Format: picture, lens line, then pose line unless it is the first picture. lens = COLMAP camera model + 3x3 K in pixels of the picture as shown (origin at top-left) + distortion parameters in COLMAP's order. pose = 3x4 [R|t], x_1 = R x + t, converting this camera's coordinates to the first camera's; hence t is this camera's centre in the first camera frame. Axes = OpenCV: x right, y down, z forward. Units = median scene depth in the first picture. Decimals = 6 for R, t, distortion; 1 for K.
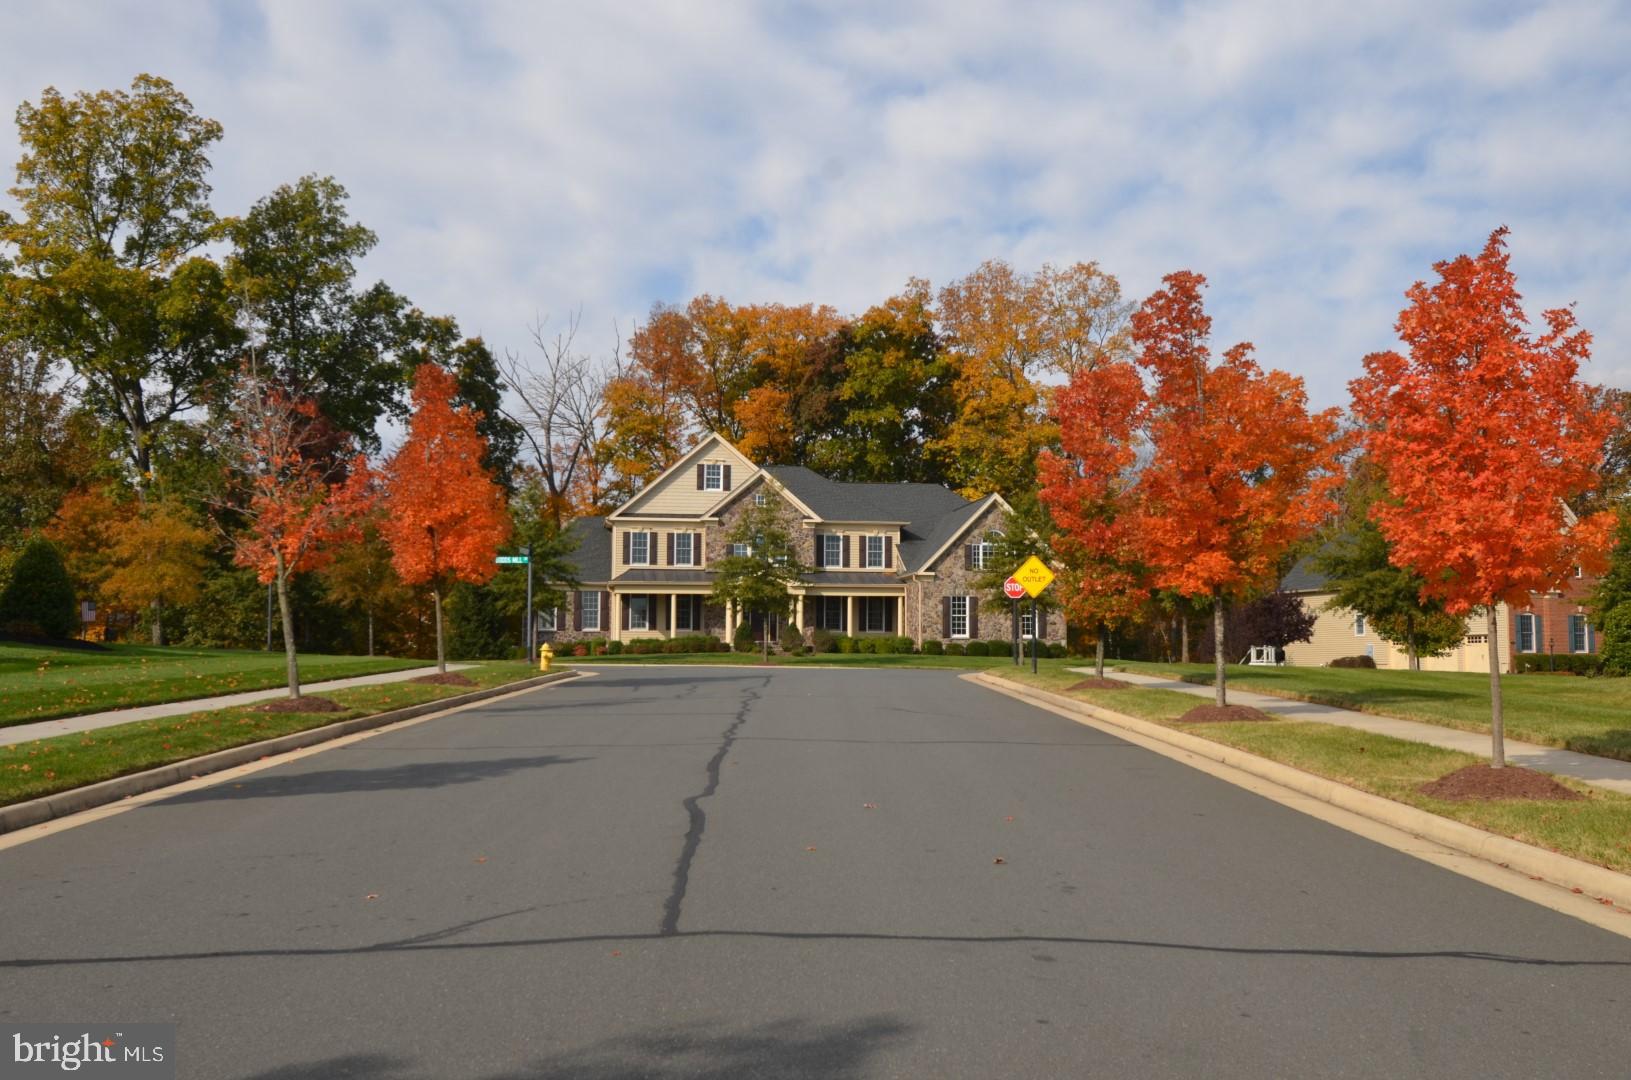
lens RADIAL K [[1647.2, 0, 758.1], [0, 1647.2, 539.6], [0, 0, 1]] dist [0.005042, 0.000359]
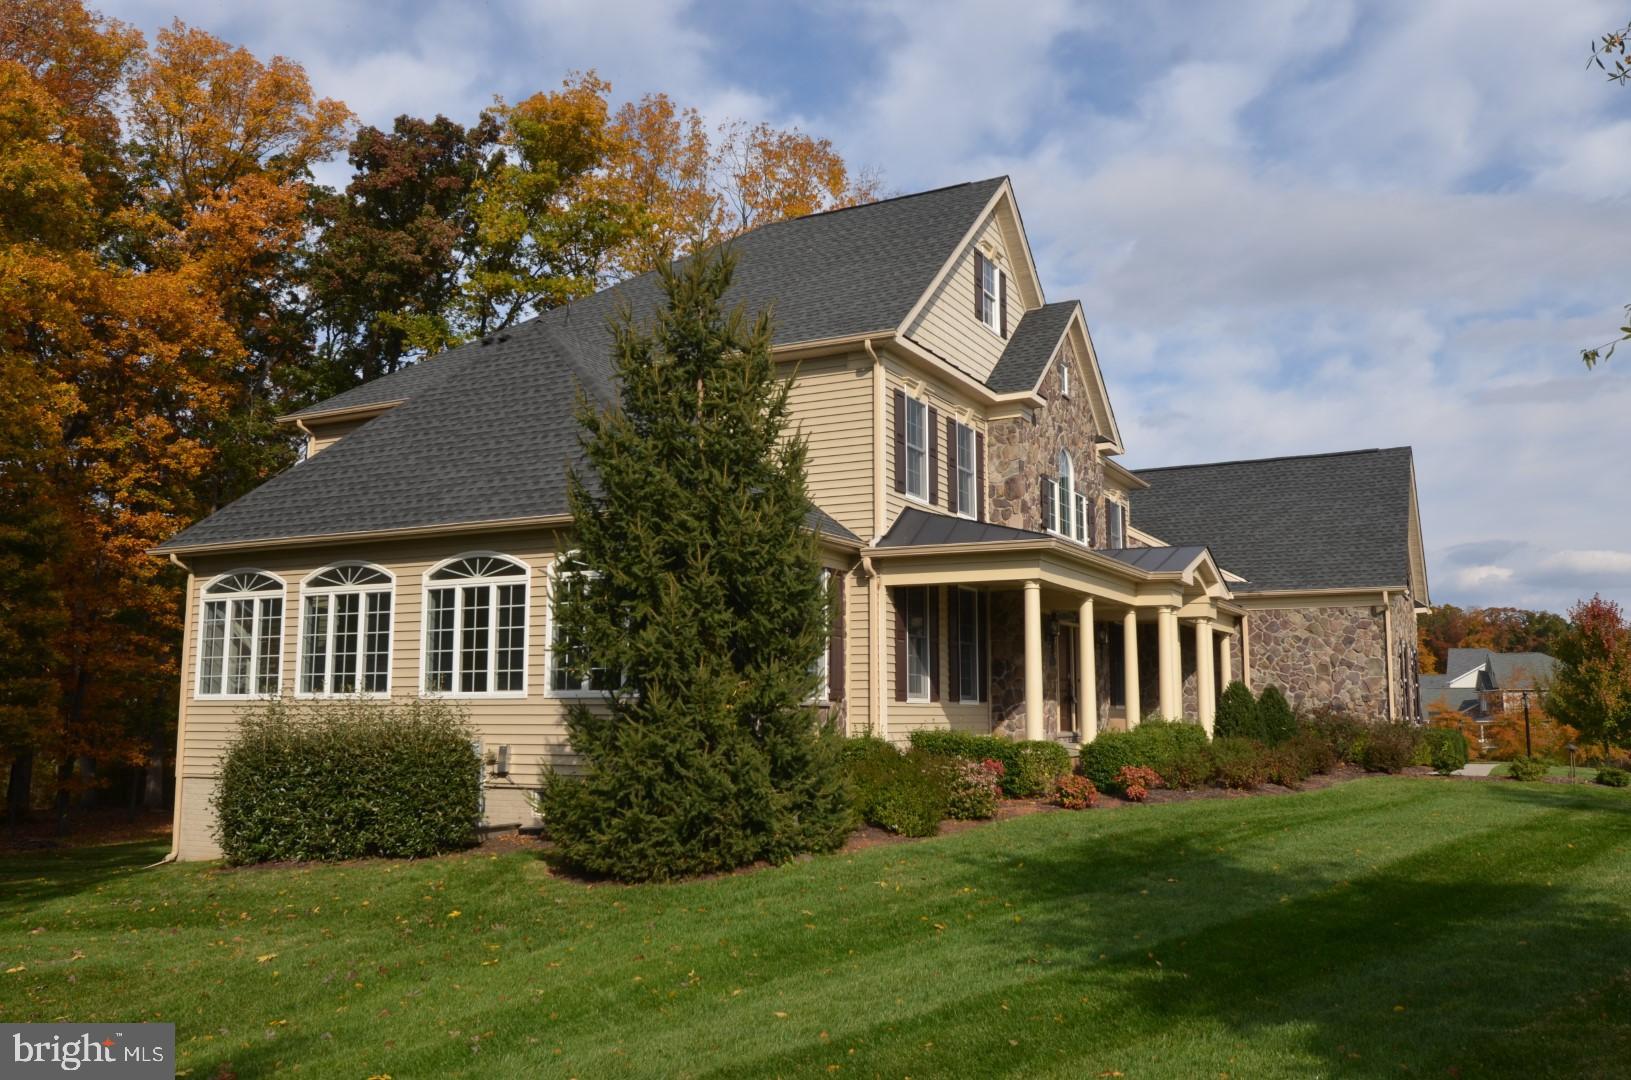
lens RADIAL K [[1360.4, 0, 815.5], [0, 1360.4, 540.0], [0, 0, 1]] dist [0.007784, 0.006687]
pose [[0.569884, 0.102873, 0.815260, -0.300927], [-0.063753, 0.994677, -0.080948, 0.046411], [-0.819248, -0.005845, 0.573409, 0.863911]]
